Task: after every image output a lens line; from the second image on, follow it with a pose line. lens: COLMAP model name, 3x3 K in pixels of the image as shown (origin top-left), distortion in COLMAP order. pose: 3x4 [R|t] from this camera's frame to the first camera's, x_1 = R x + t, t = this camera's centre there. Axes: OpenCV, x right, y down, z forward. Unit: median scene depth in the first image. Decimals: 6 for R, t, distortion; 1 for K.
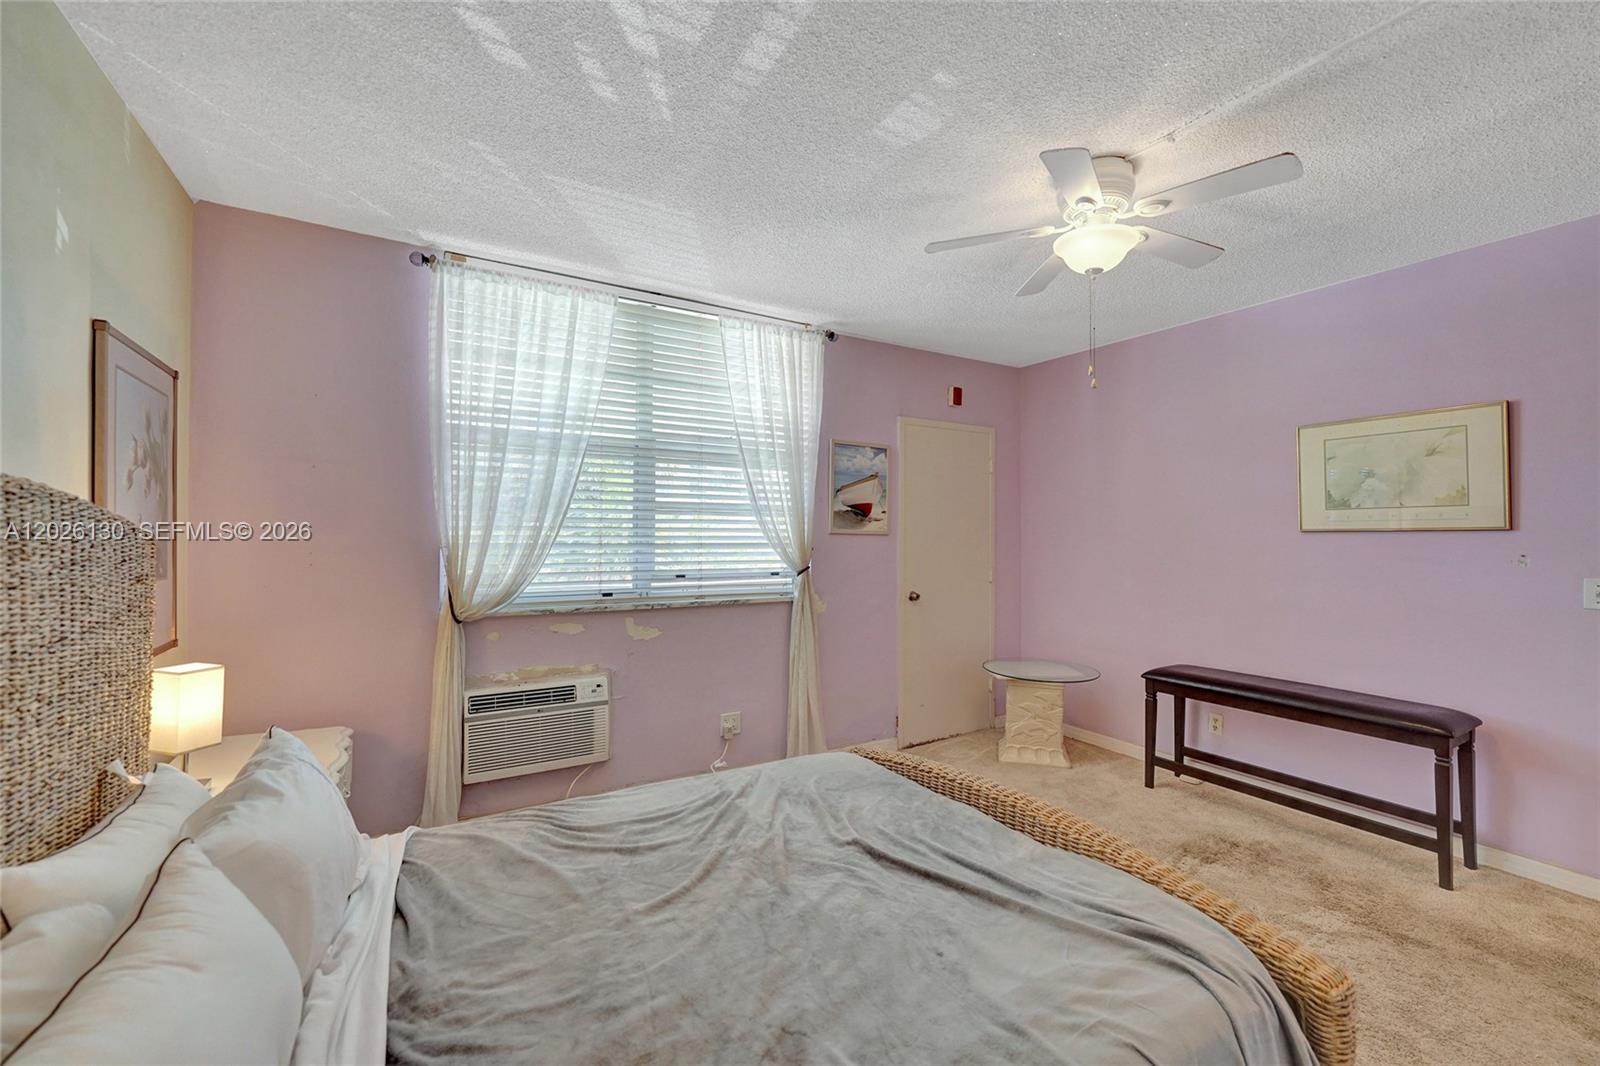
lens RADIAL K [[654.0, 0, 795.1], [0, 654.0, 531.5], [0, 0, 1]] dist [-0.024289, -0.000220]
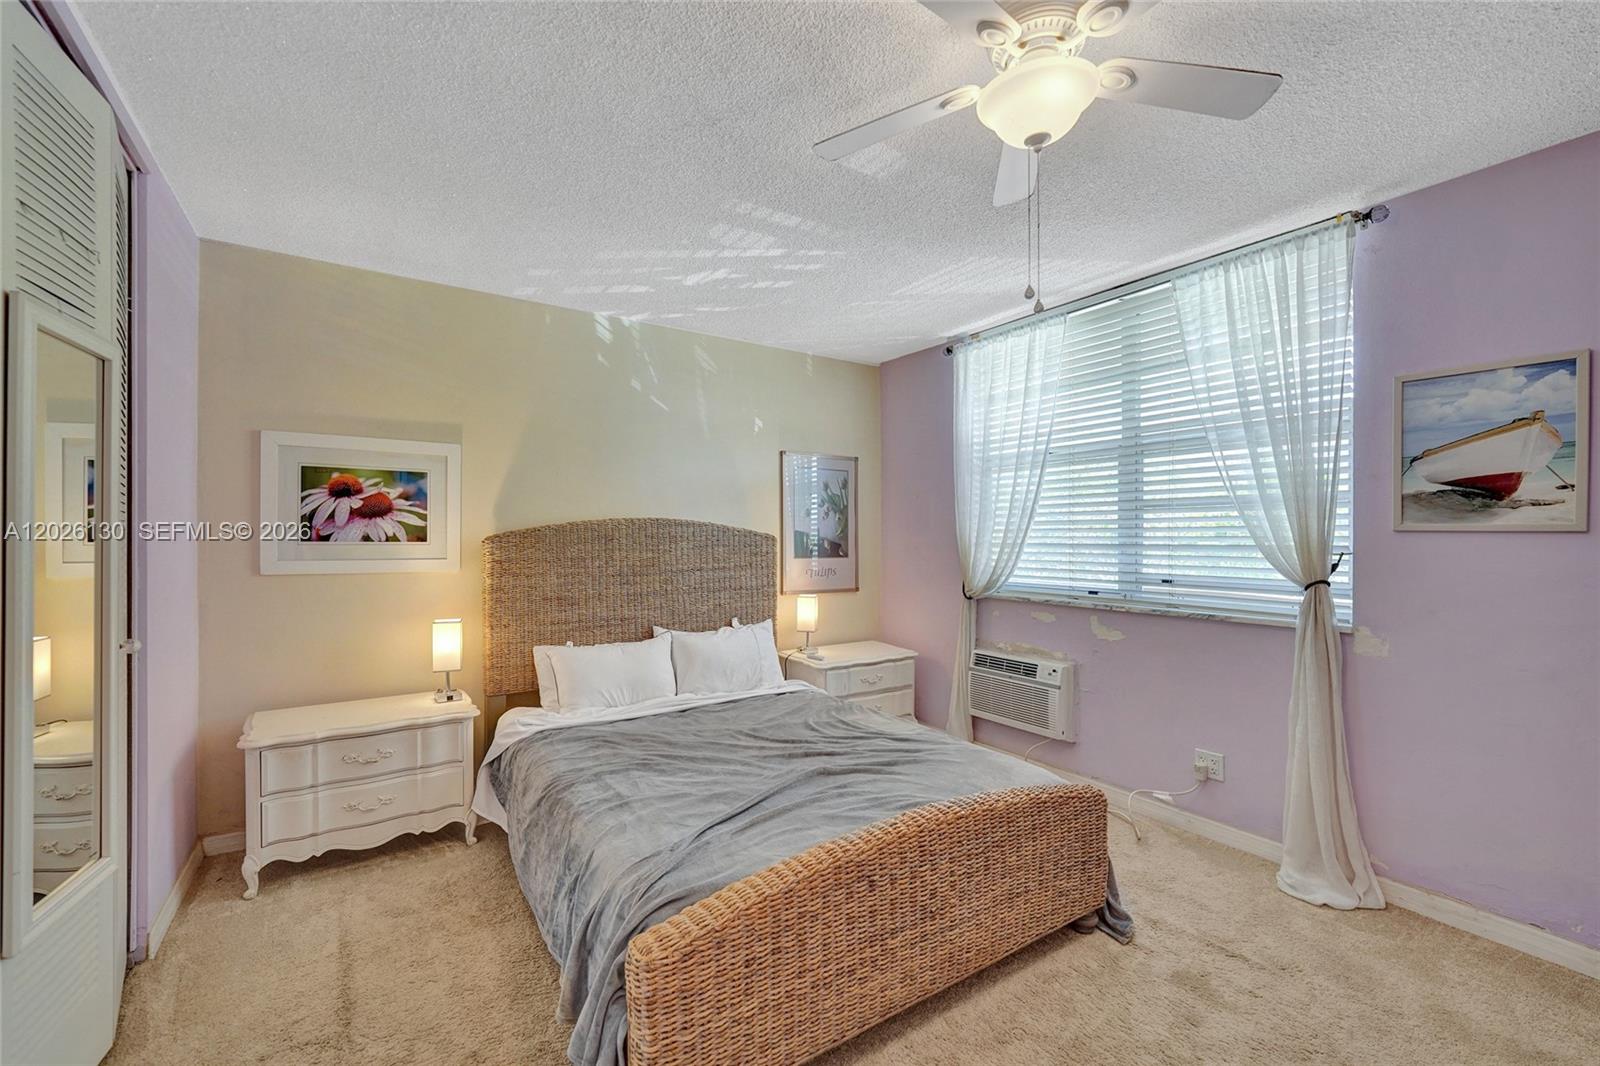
lens RADIAL K [[649.6, 0, 784.7], [0, 649.6, 541.7], [0, 0, 1]] dist [-0.000464, -0.000047]
pose [[0.038228, 0.004215, -0.999260, 0.721923], [0.007940, 0.999958, 0.004521, 0.006135], [0.999237, -0.008107, 0.038193, 0.453559]]
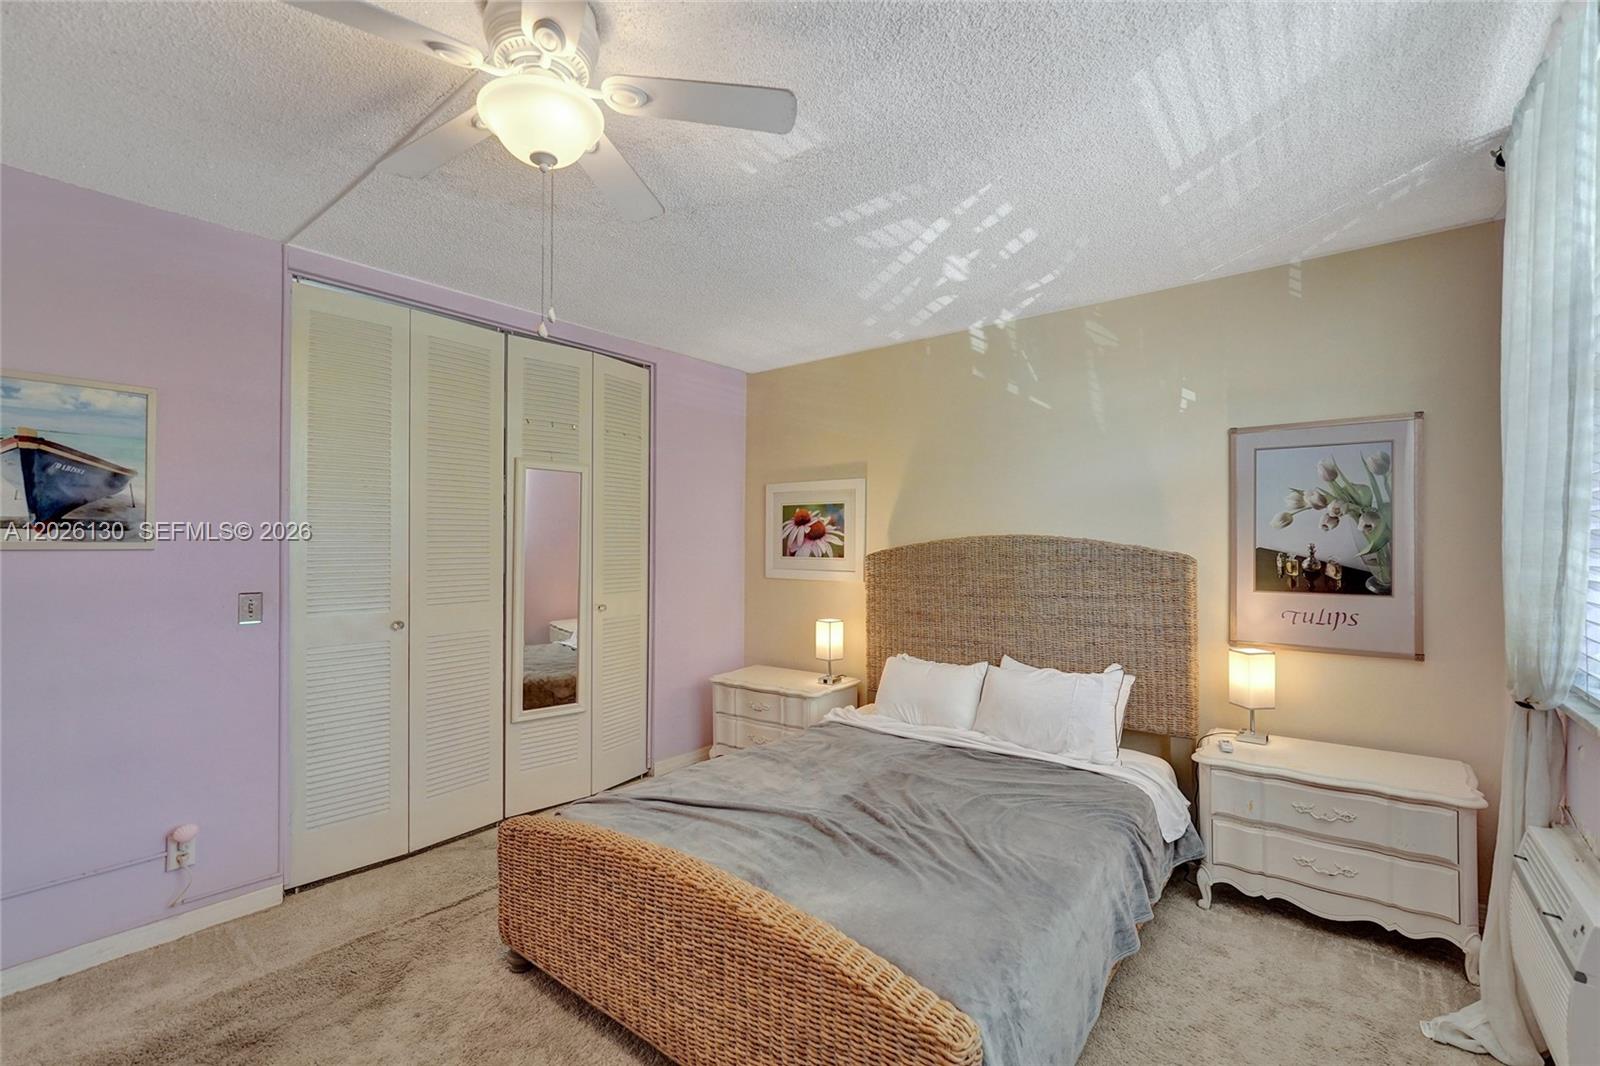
lens RADIAL K [[690.6, 0, 802.9], [0, 690.6, 545.6], [0, 0, 1]] dist [-0.022775, 0.000193]
pose [[-0.934180, -0.005029, -0.356767, 0.293319], [-0.001833, 0.999955, -0.009297, -0.004043], [0.356798, -0.008031, -0.934147, 1.119743]]
